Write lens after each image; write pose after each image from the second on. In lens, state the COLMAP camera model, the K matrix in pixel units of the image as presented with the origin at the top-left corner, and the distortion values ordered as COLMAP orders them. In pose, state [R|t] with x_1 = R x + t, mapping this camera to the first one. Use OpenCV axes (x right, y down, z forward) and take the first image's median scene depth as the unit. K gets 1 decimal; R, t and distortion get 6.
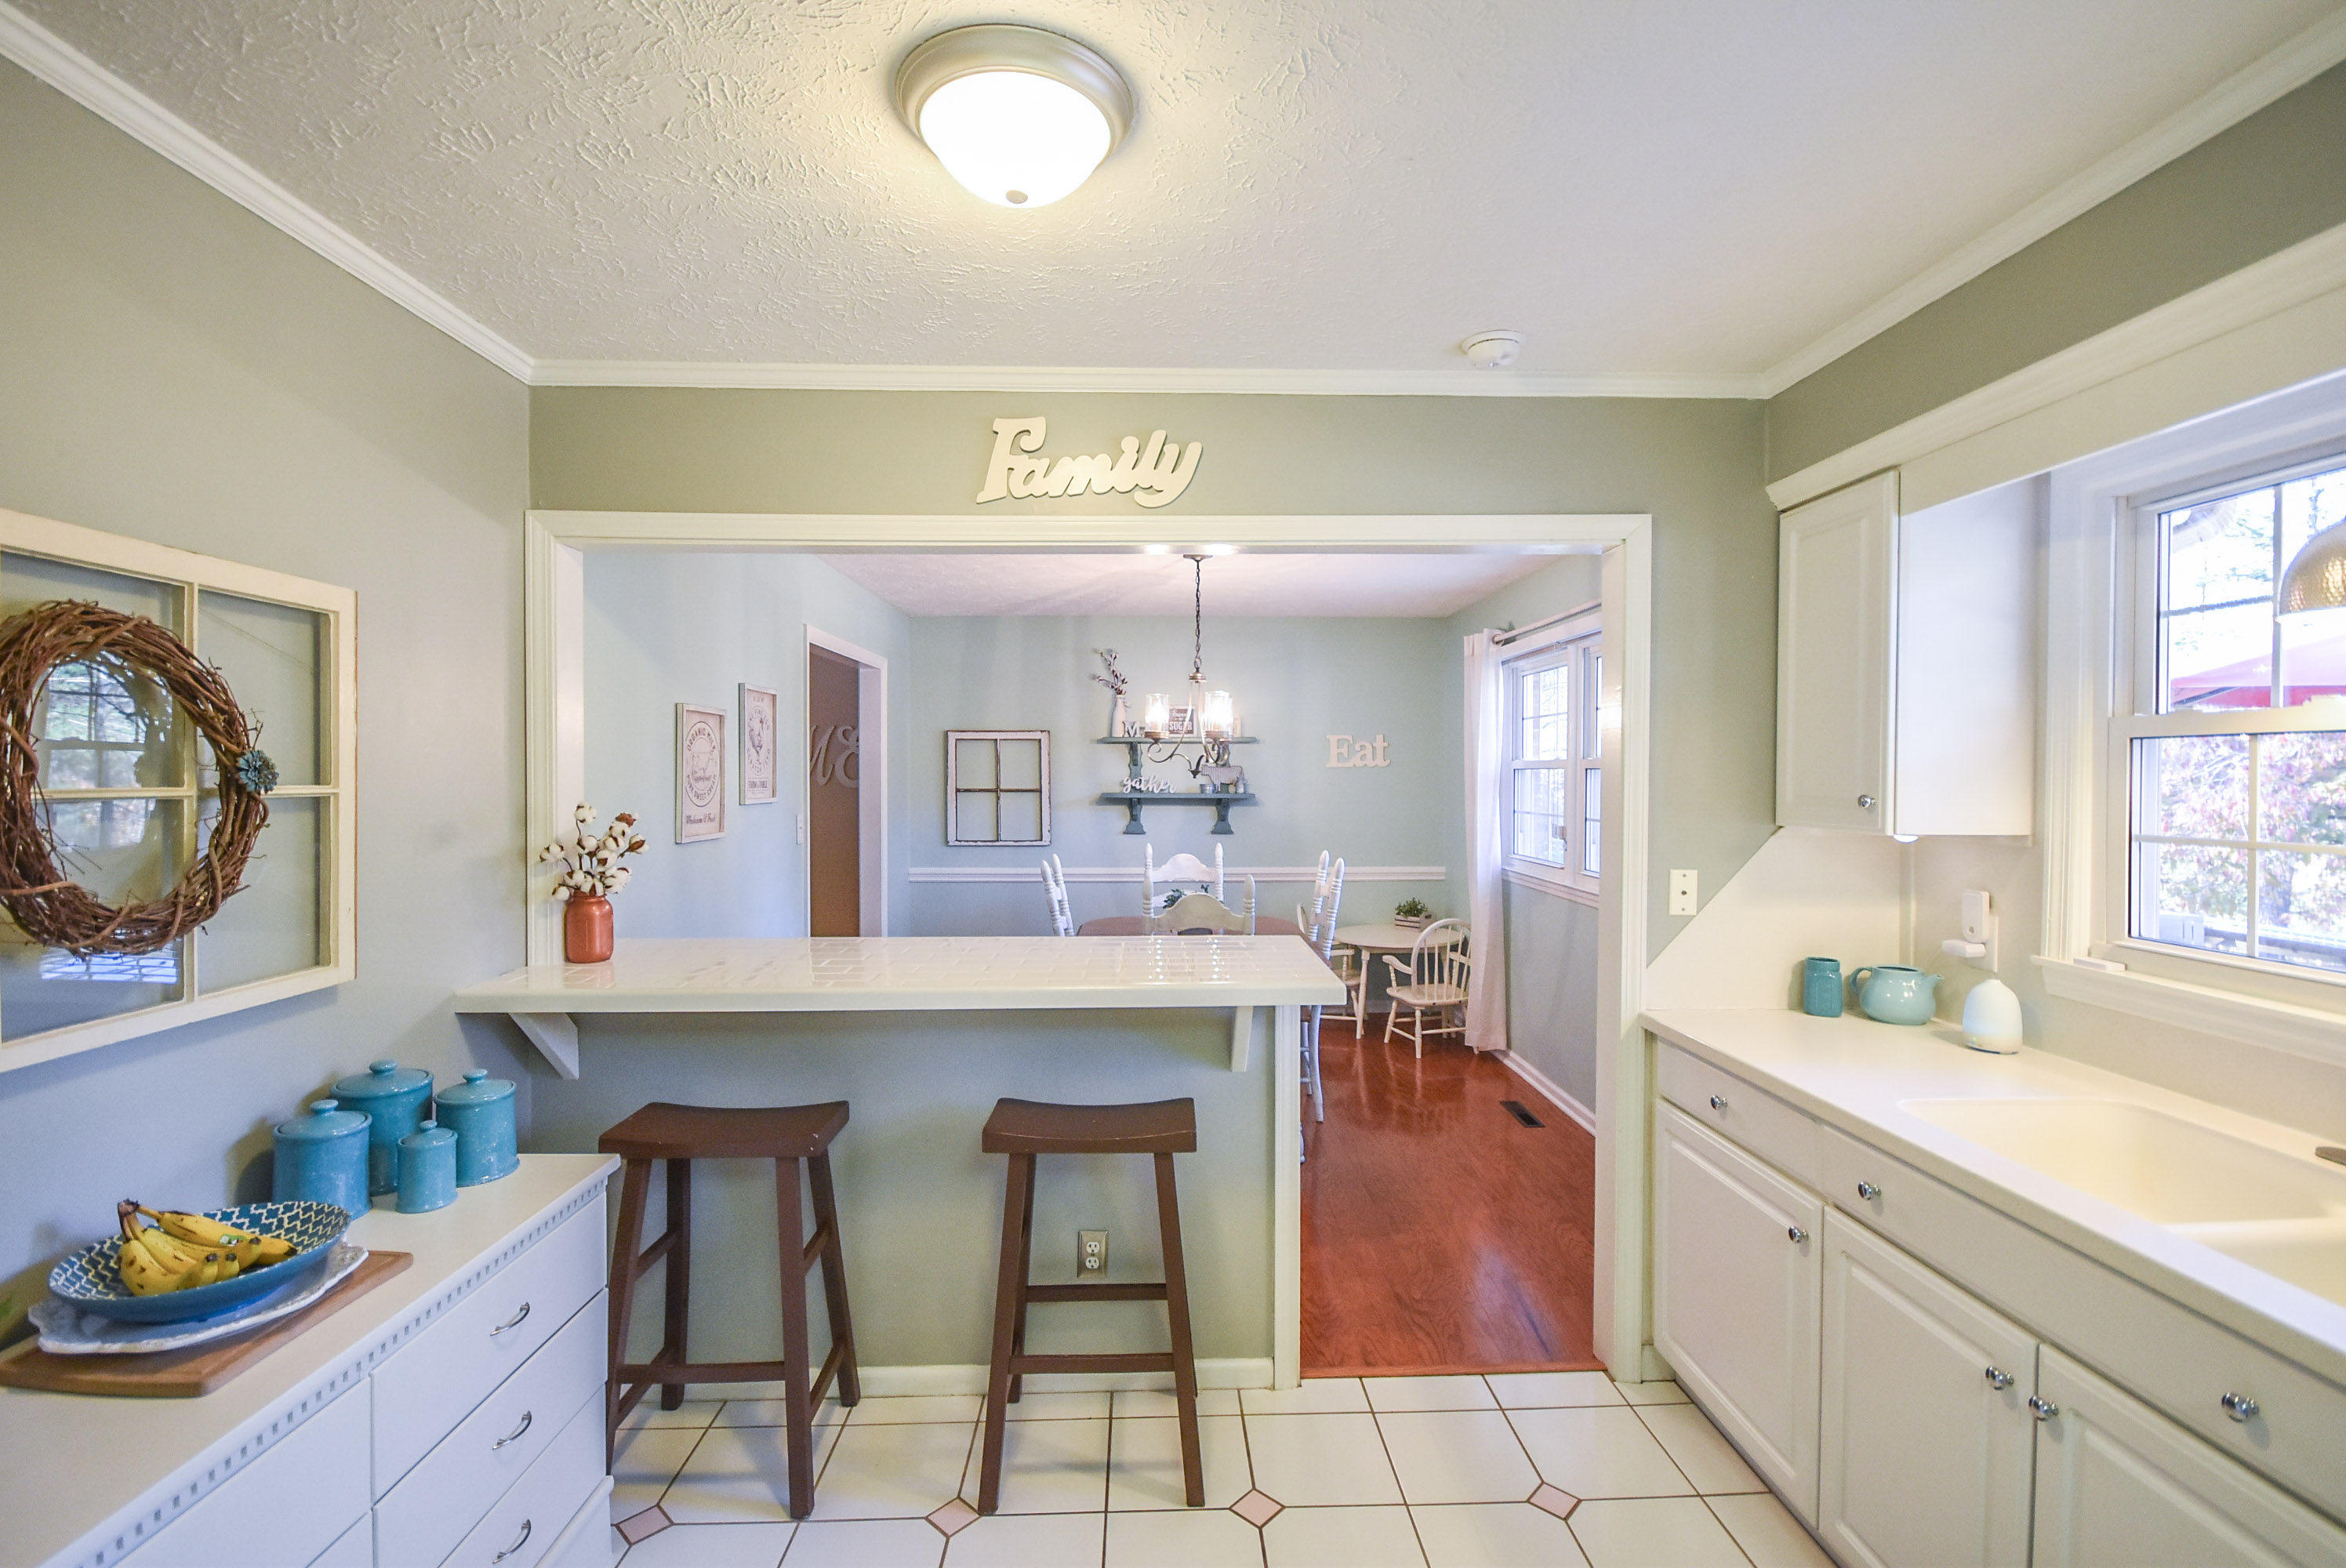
lens RADIAL K [[1060.3, 0, 1173.0], [0, 1060.3, 784.0], [0, 0, 1]] dist [0.000493, -0.000680]
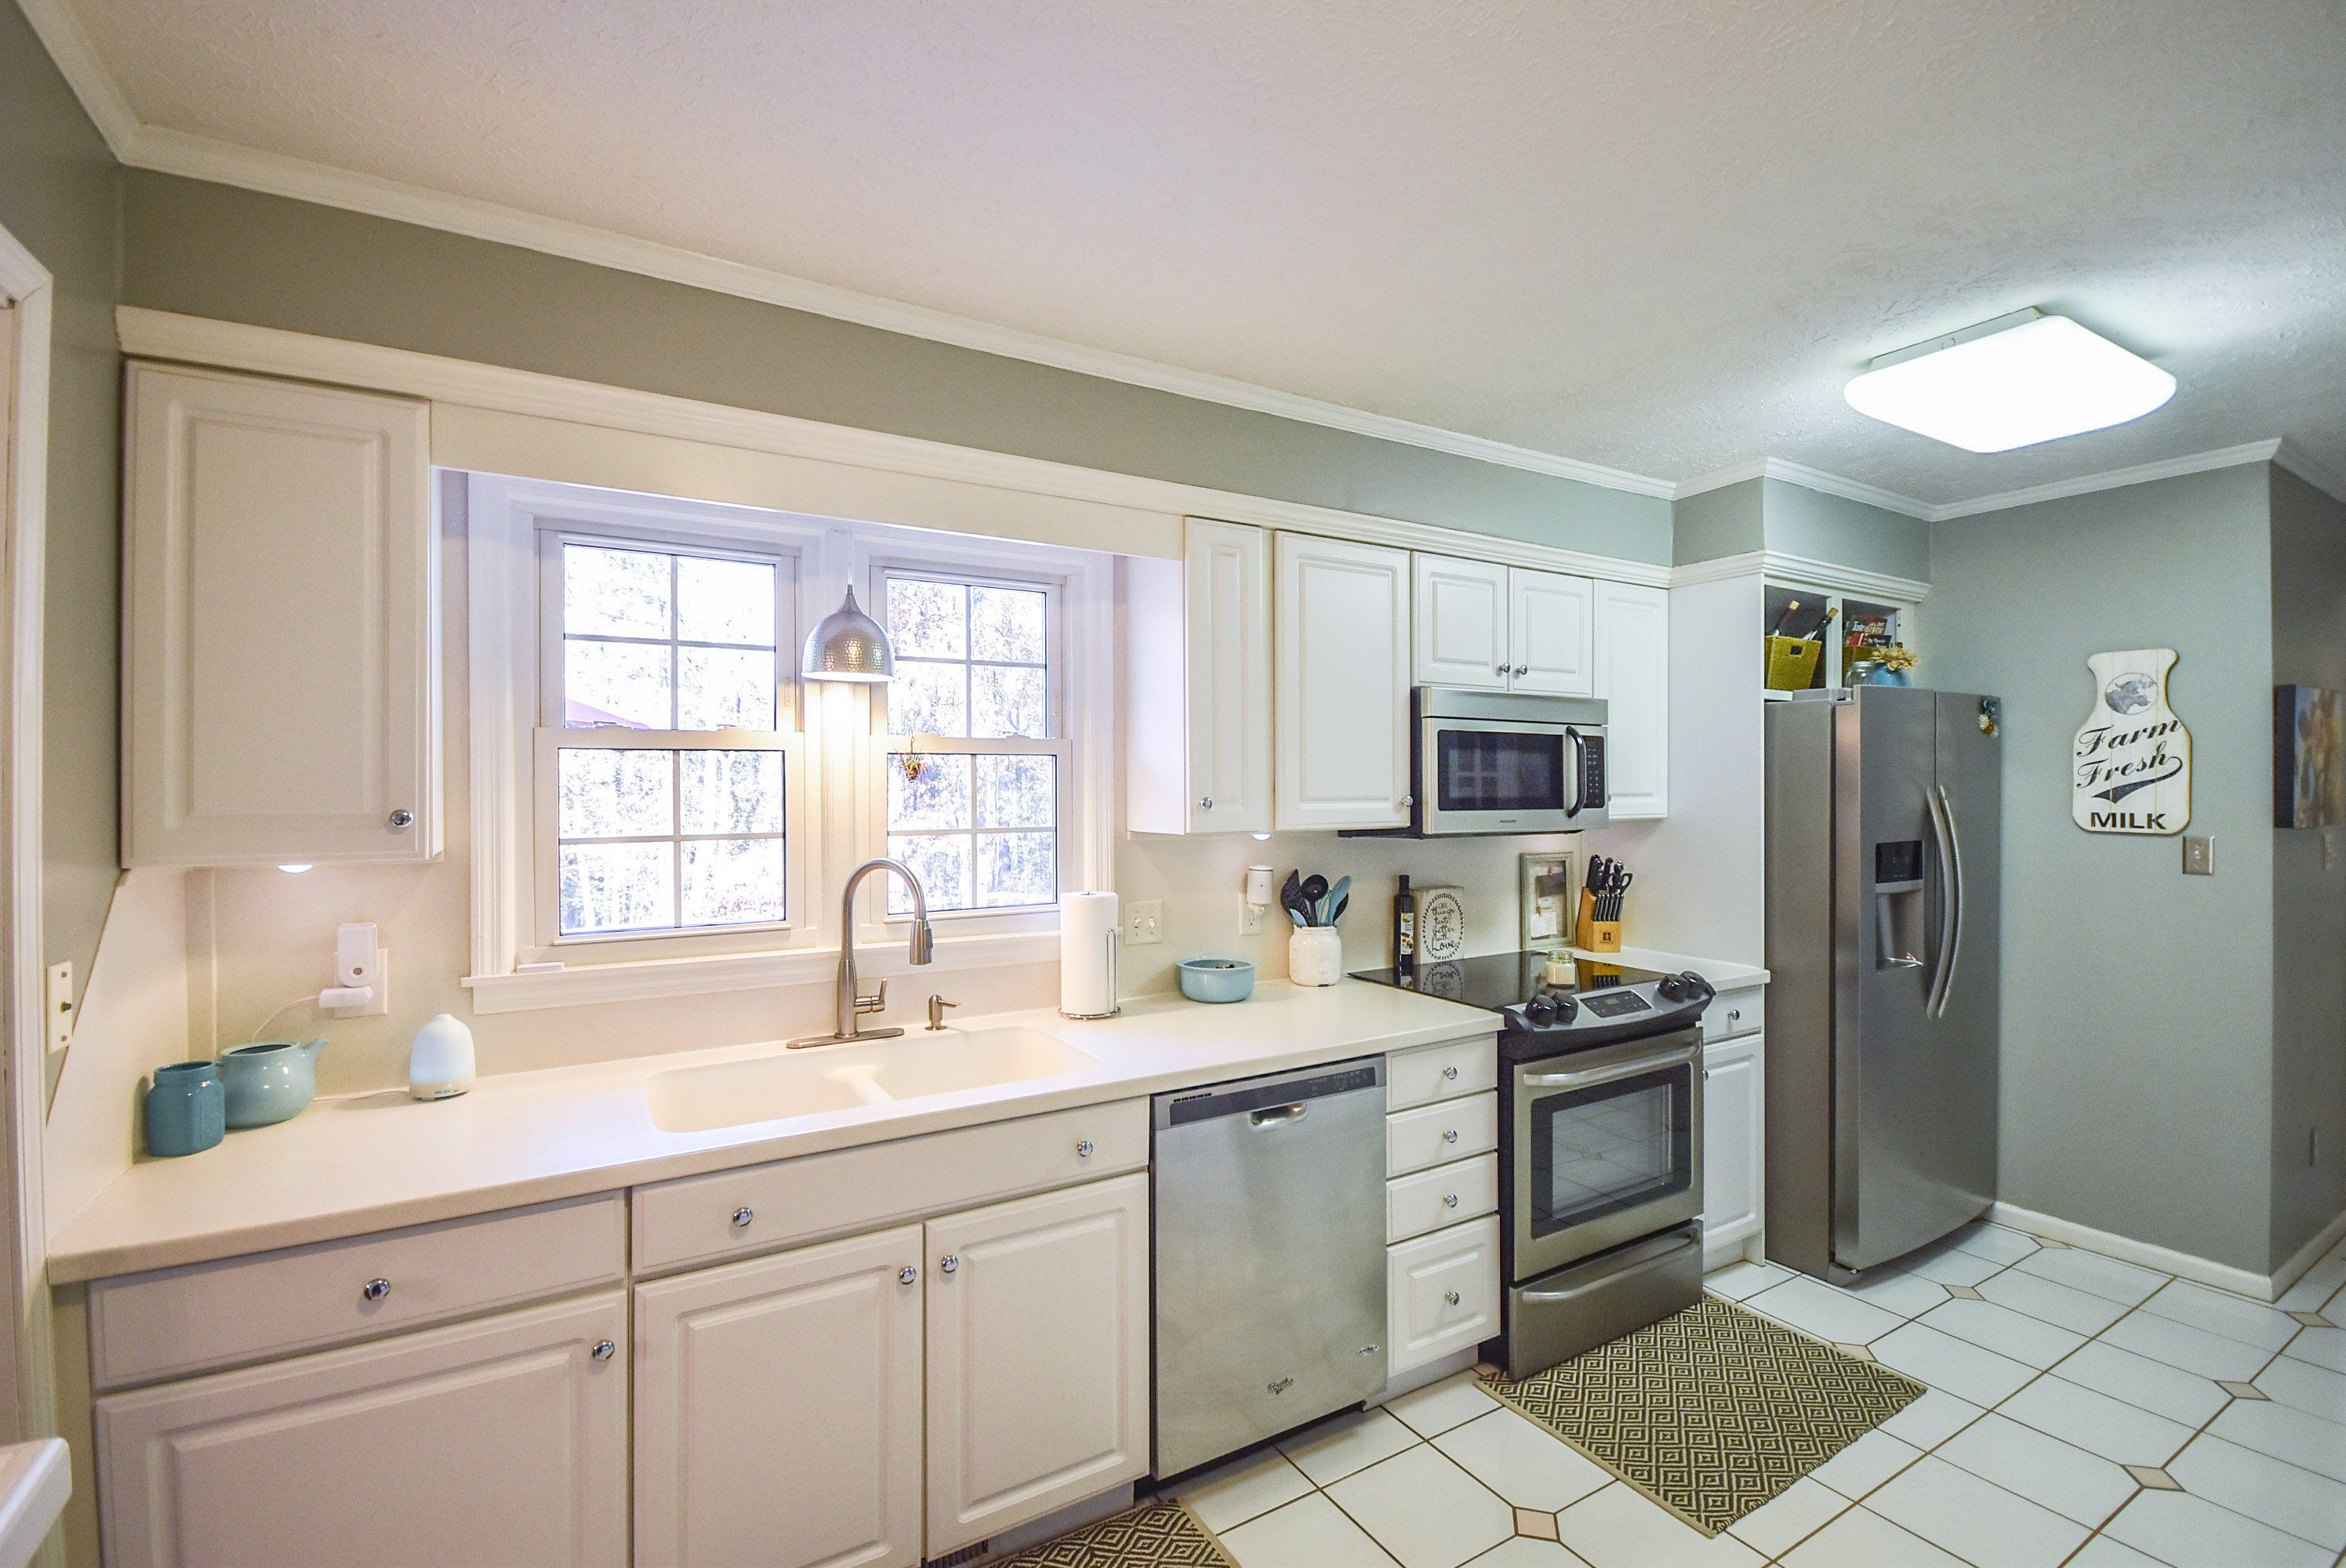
lens RADIAL K [[1060.3, 0, 1173.0], [0, 1060.3, 784.0], [0, 0, 1]] dist [0.000493, -0.000680]
pose [[-0.484360, 0.001111, 0.874868, -0.303607], [0.013106, 0.999896, 0.005986, -0.005808], [-0.874771, 0.014366, -0.484324, 0.911326]]
